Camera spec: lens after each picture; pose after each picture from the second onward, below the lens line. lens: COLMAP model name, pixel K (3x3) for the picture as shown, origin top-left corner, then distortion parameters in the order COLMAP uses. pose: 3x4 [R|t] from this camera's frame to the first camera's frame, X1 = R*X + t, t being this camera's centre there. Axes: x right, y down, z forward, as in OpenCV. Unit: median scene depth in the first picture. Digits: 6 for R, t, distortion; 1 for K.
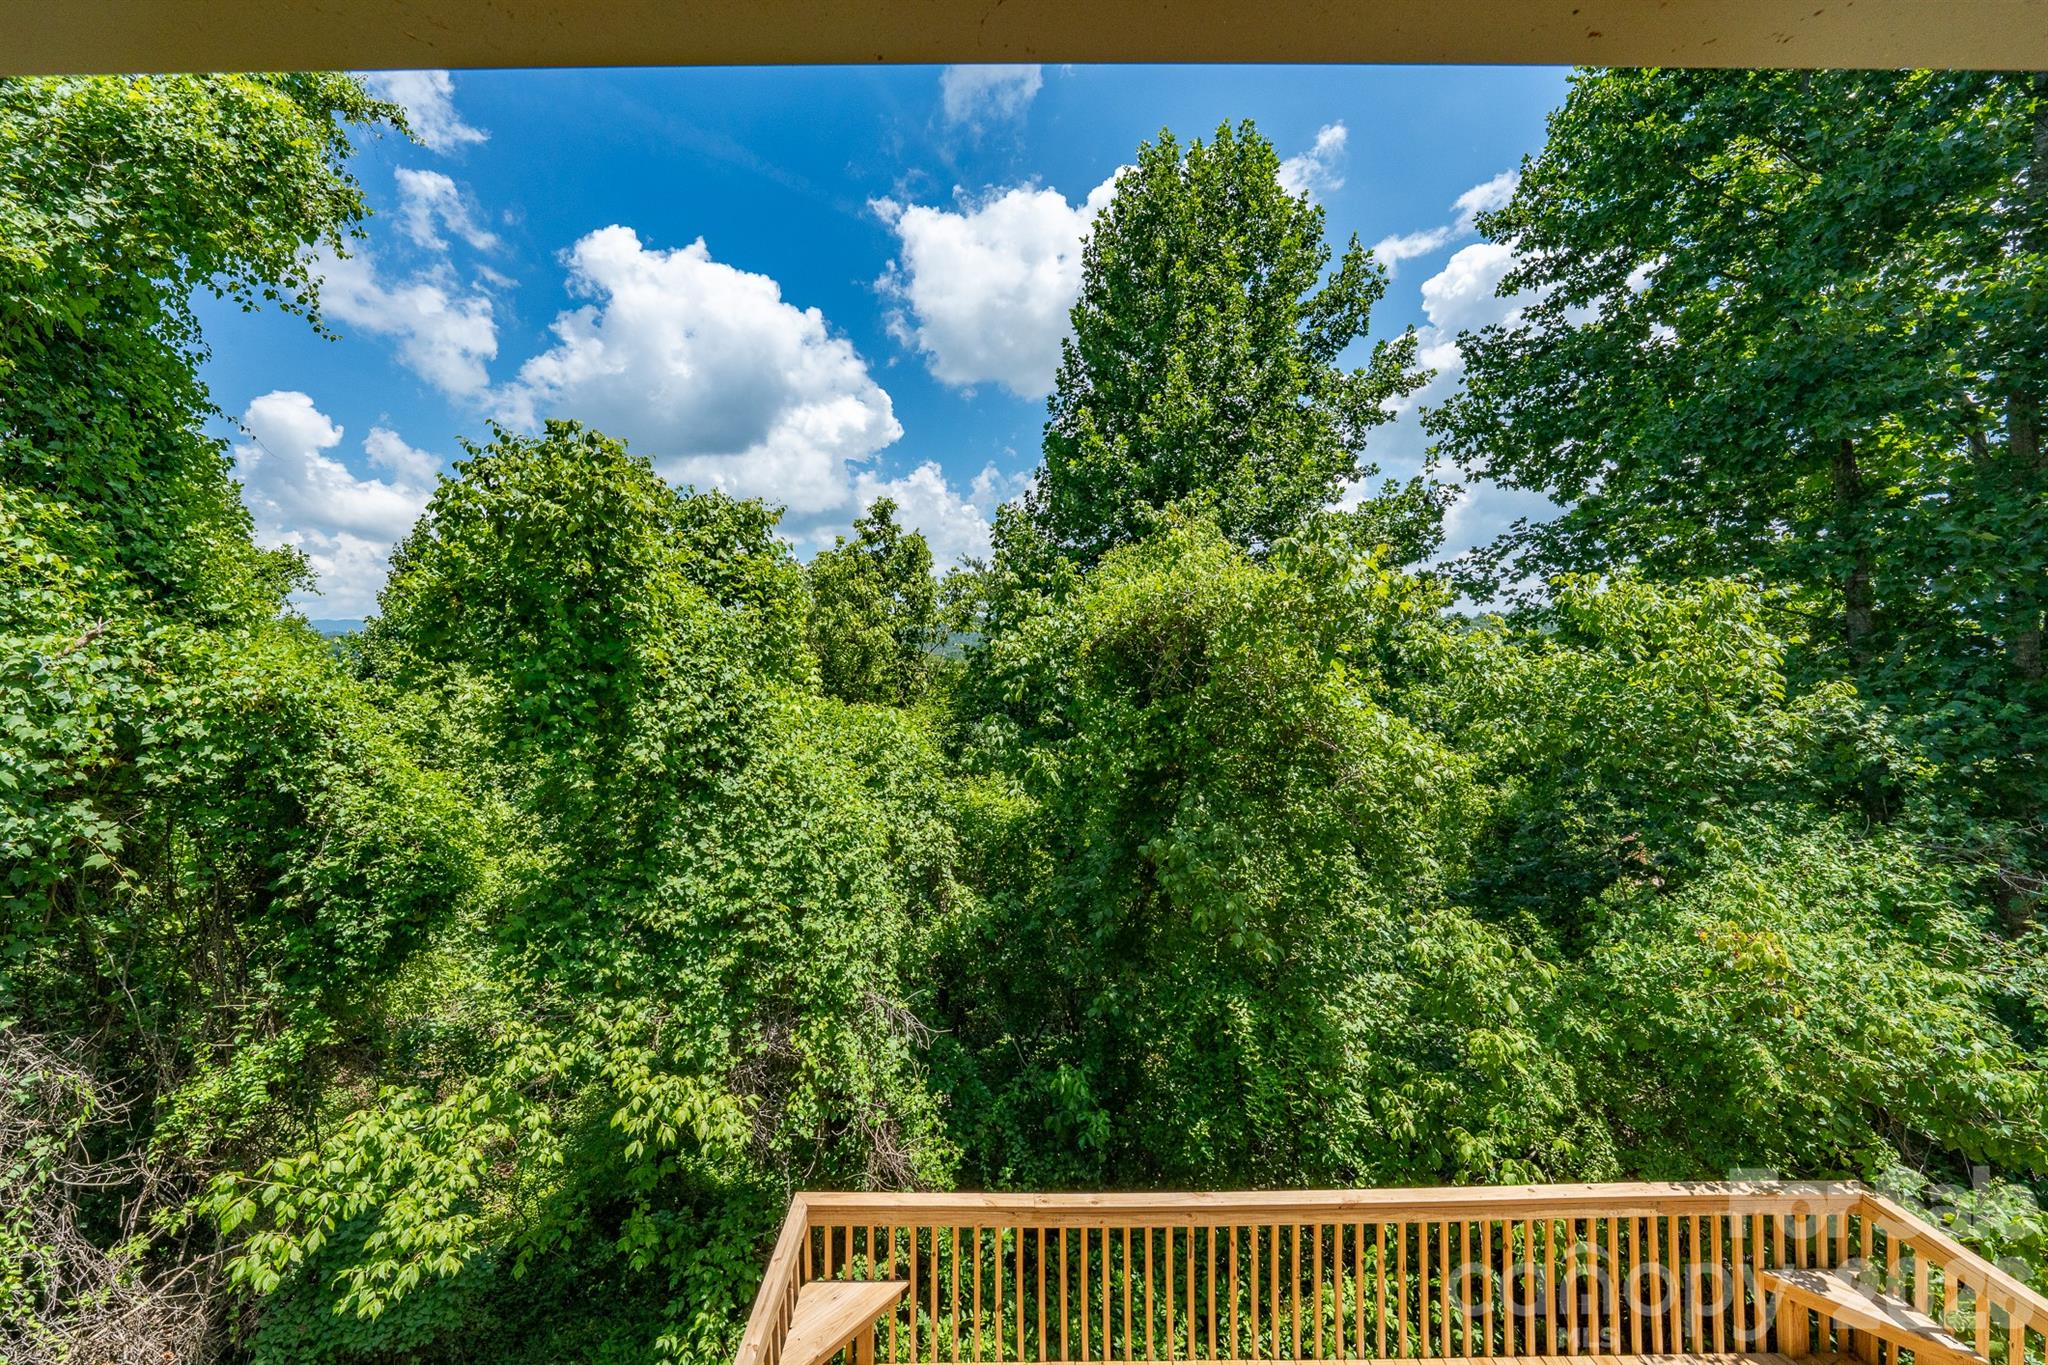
lens RADIAL K [[713.8, 0, 990.3], [0, 713.8, 652.8], [0, 0, 1]] dist [-0.003185, -0.000083]
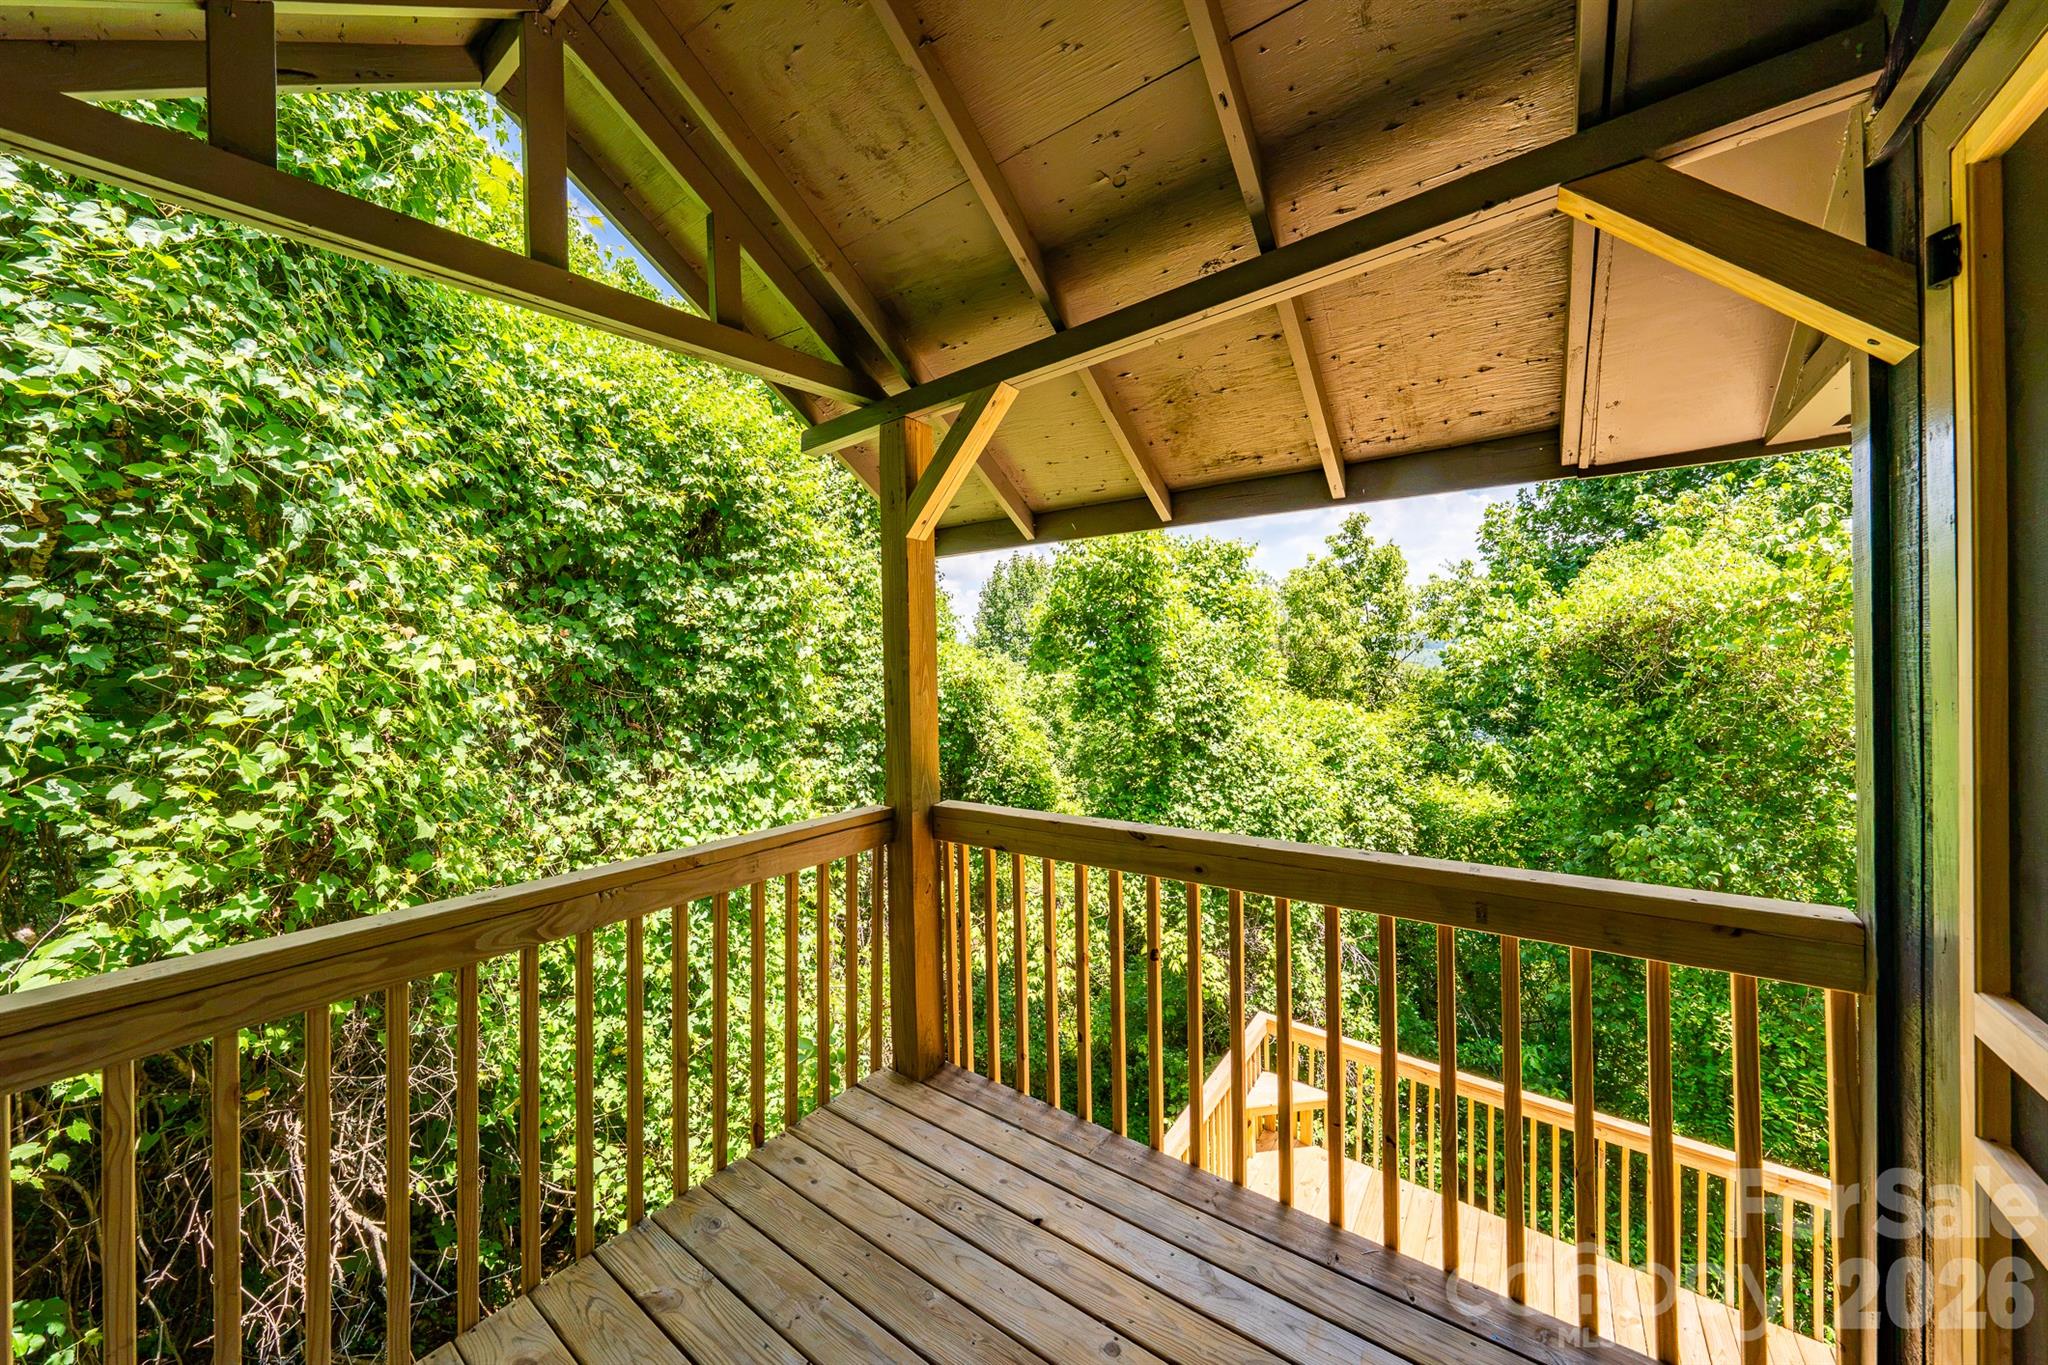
lens RADIAL K [[713.8, 0, 1014.0], [0, 713.8, 667.4], [0, 0, 1]] dist [-0.003185, -0.000083]
pose [[0.816432, 0.008865, -0.577374, 0.109203], [-0.006811, 0.999960, 0.005723, 0.018920], [0.577402, -0.000740, 0.816460, -0.345300]]
